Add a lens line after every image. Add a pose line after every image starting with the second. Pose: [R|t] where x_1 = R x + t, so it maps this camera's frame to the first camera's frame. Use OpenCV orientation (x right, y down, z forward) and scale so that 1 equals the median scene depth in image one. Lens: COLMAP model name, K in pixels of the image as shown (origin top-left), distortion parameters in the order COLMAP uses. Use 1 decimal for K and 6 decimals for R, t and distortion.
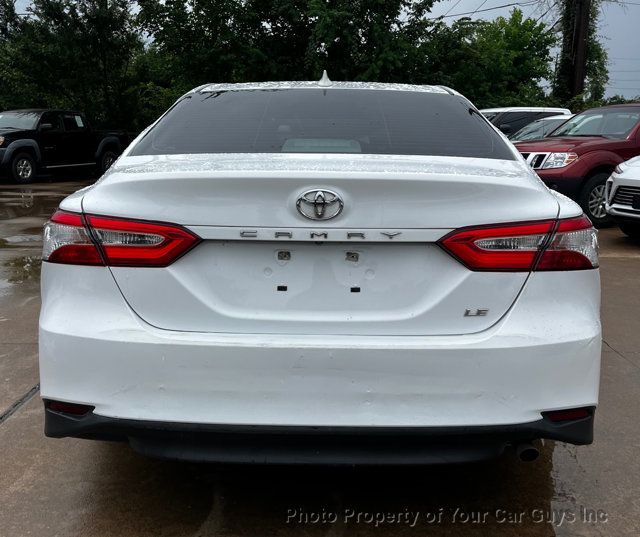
lens RADIAL K [[673.7, 0, 317.8], [0, 673.7, 254.8], [0, 0, 1]] dist [0.023339, 0.000000]
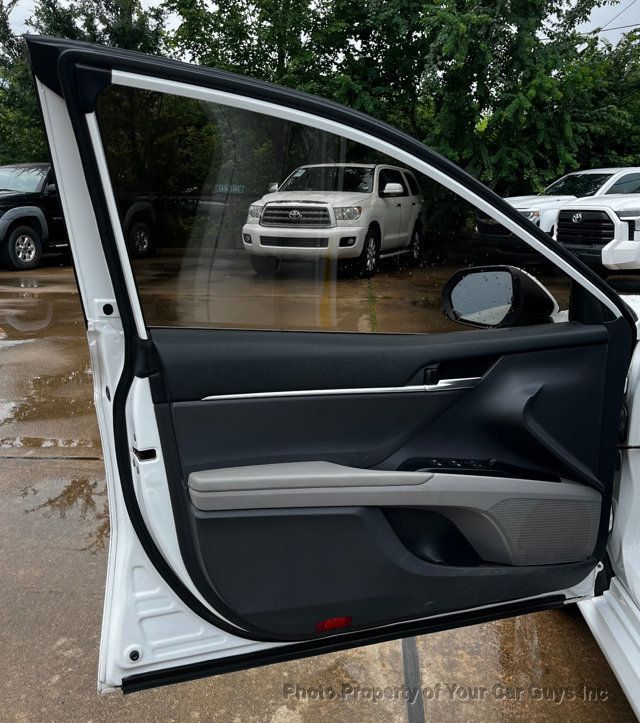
lens RADIAL K [[732.7, 0, 325.6], [0, 732.7, 363.5], [0, 0, 1]] dist [0.013415, 0.000000]
pose [[0.999668, 0.001972, -0.025707, -0.087483], [-0.000684, 0.998748, 0.050023, -0.039739], [0.025774, -0.049988, 0.998417, 0.205851]]
